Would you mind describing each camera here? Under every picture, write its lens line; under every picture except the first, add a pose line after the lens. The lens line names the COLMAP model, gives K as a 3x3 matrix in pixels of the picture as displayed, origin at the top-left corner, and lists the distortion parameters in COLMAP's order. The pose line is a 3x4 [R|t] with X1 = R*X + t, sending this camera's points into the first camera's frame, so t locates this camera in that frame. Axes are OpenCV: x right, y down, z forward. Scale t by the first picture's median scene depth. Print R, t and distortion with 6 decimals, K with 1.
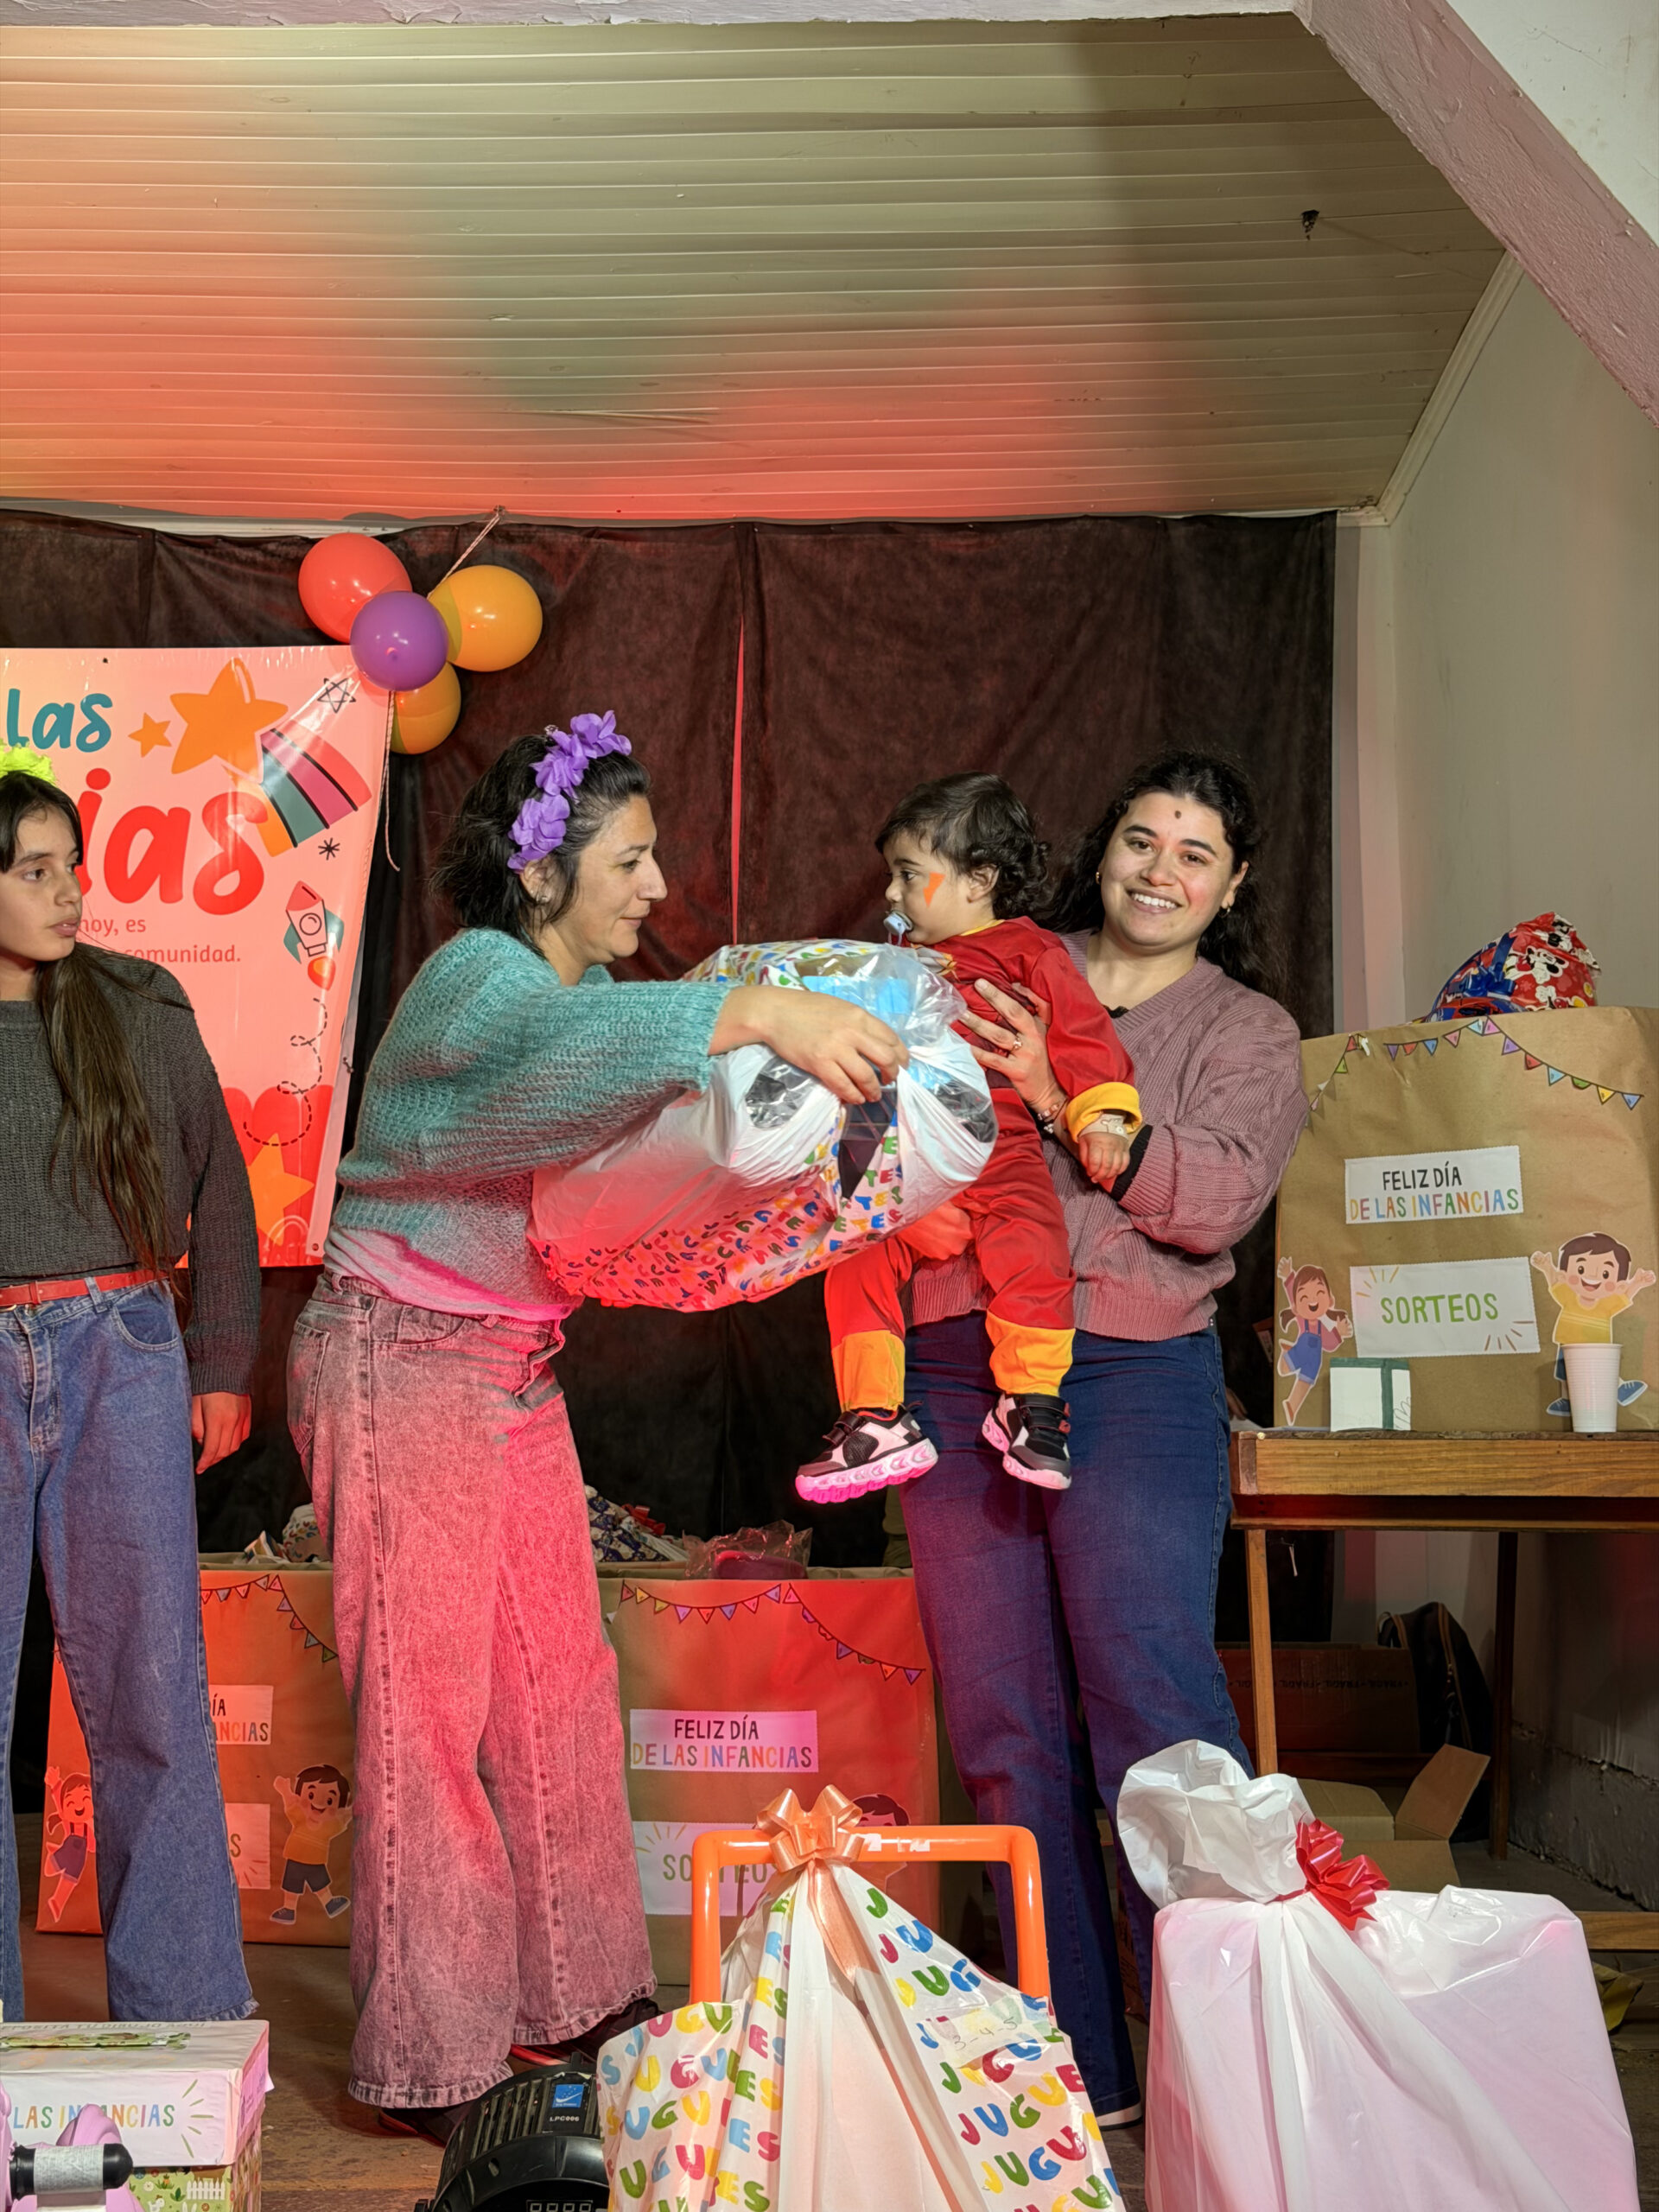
lens RADIAL K [[3240.1, 0, 826.9], [0, 3240.1, 1119.1], [0, 0, 1]] dist [0.109466, 0.000000]
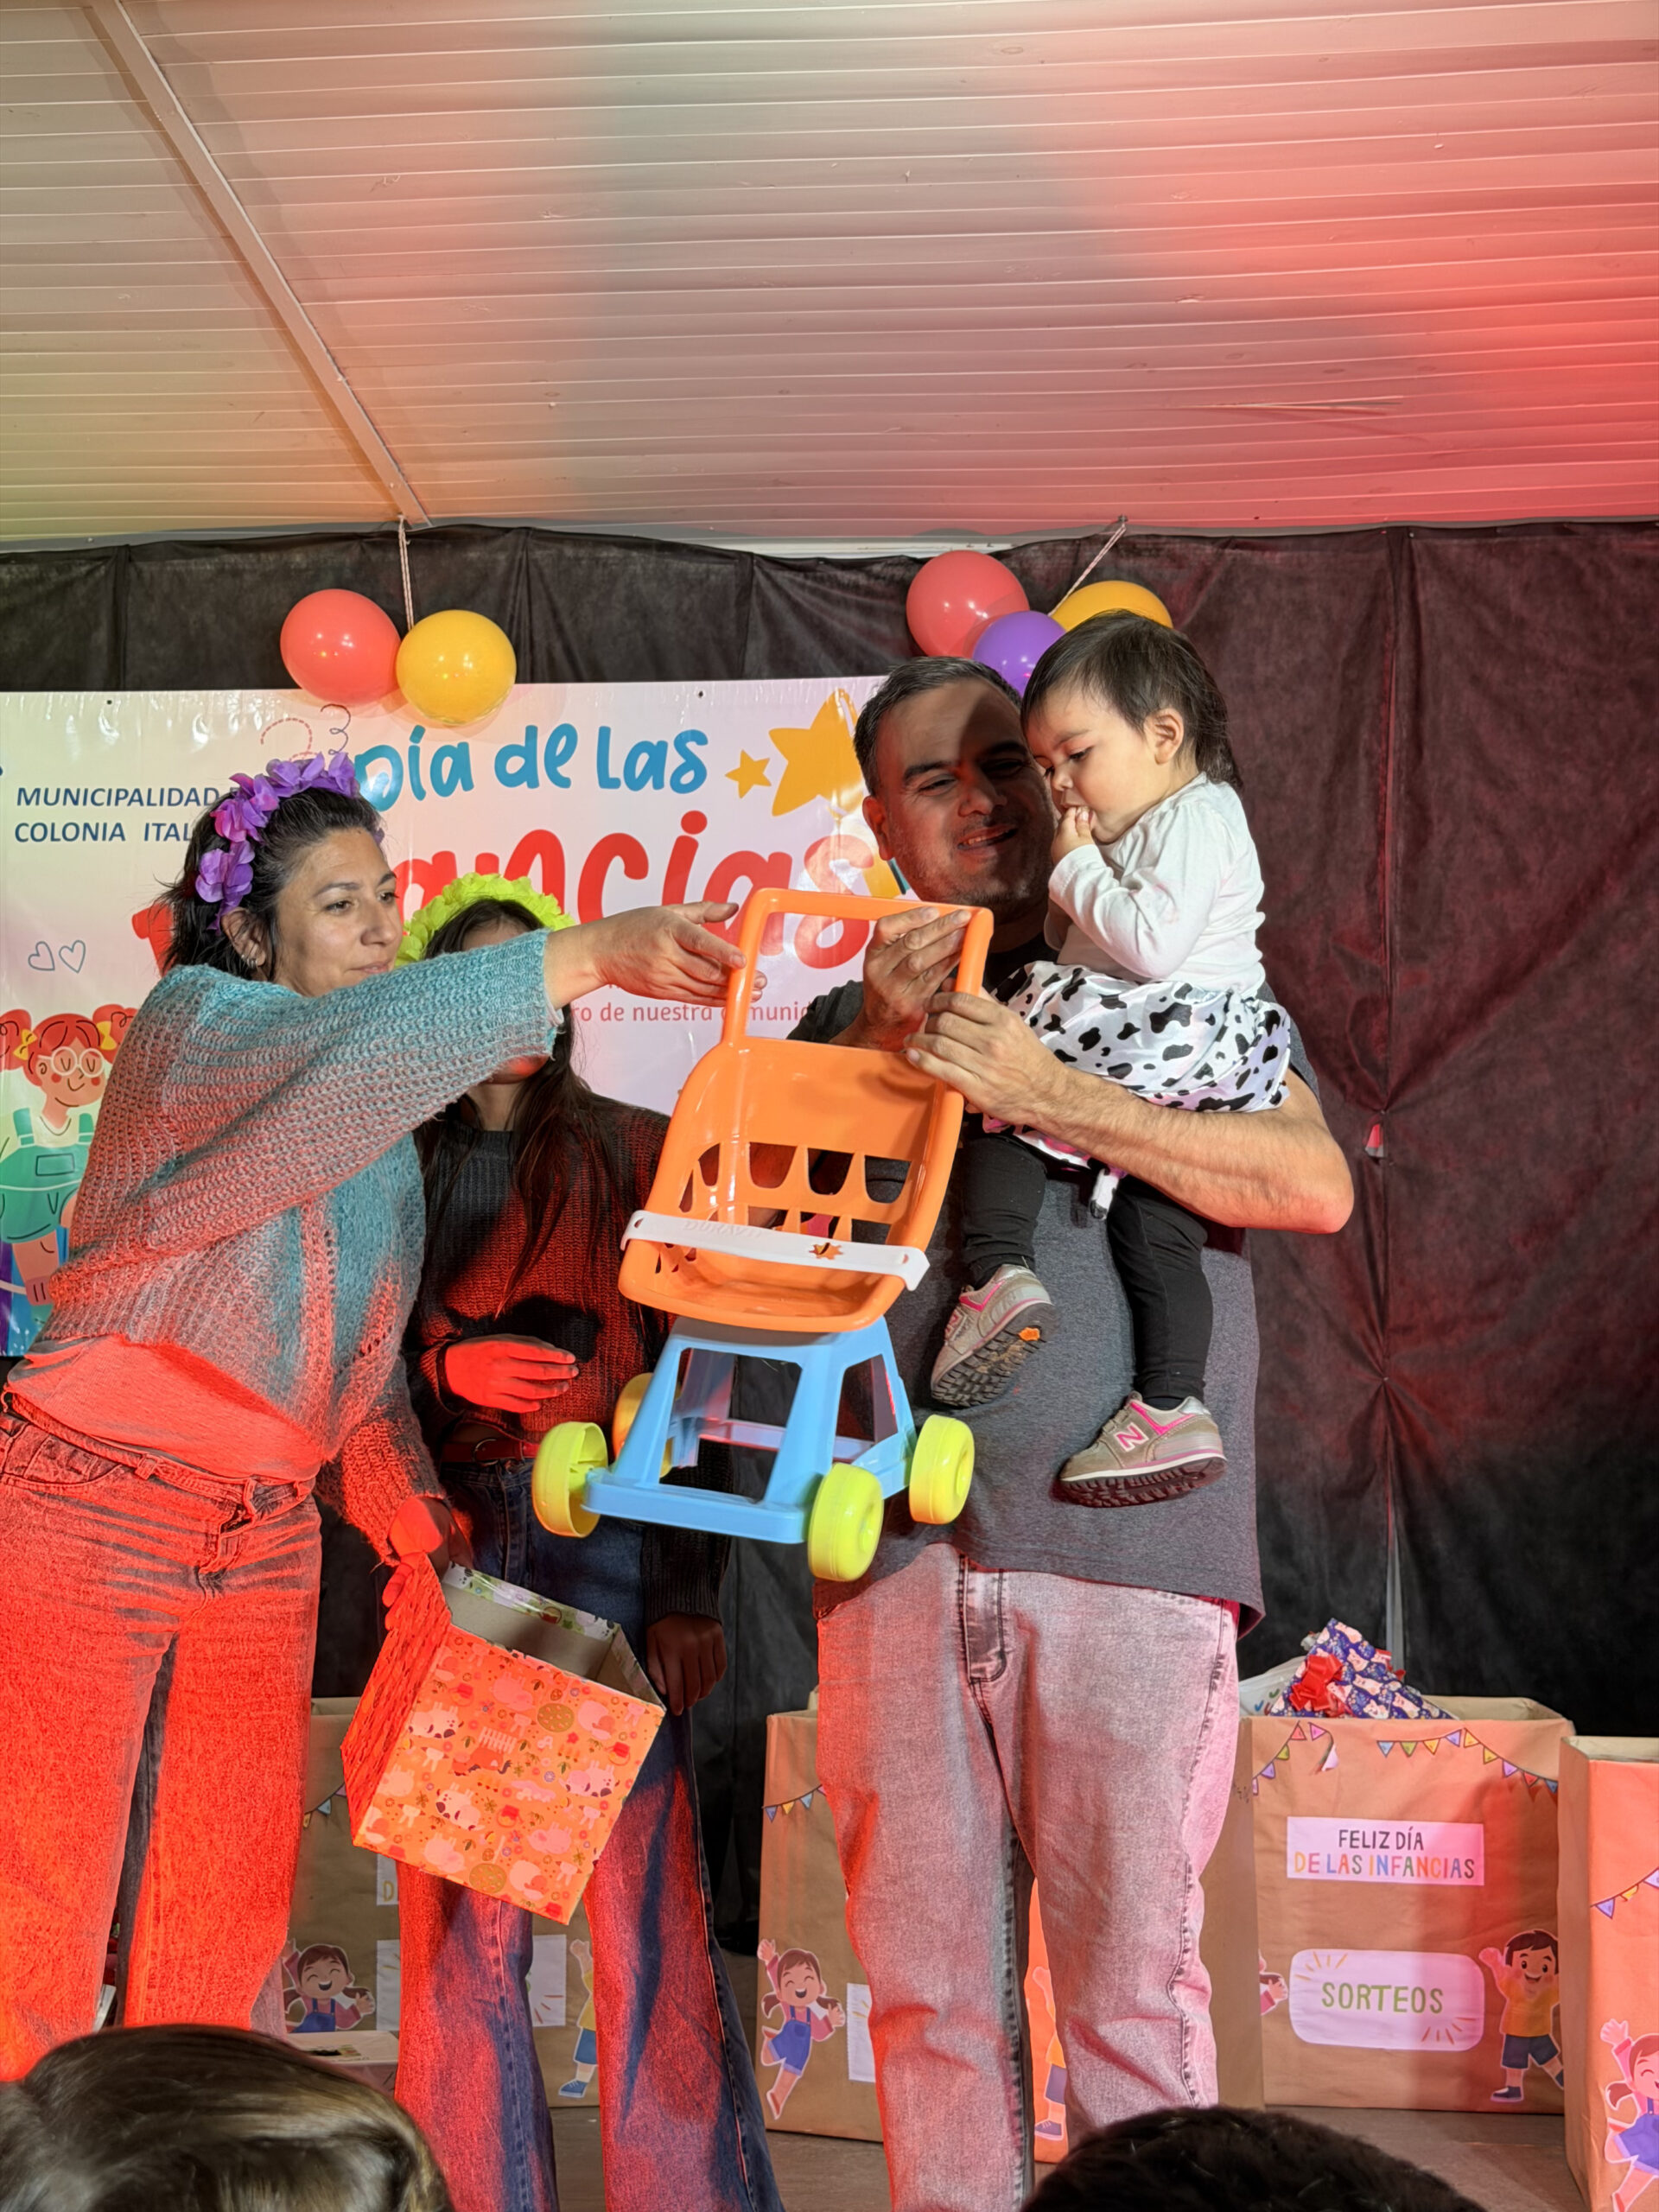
lens RADIAL K [[3240.1, 0, 749.7], [0, 3240.1, 1134.1], [0, 0, 1]] dist [0.109466, 0.000000]
pose [[0.993755, 0.002922, -0.111548, -0.104615], [-0.003636, 0.999974, -0.006194, -0.010358], [0.111527, 0.006561, 0.993740, 0.089329]]
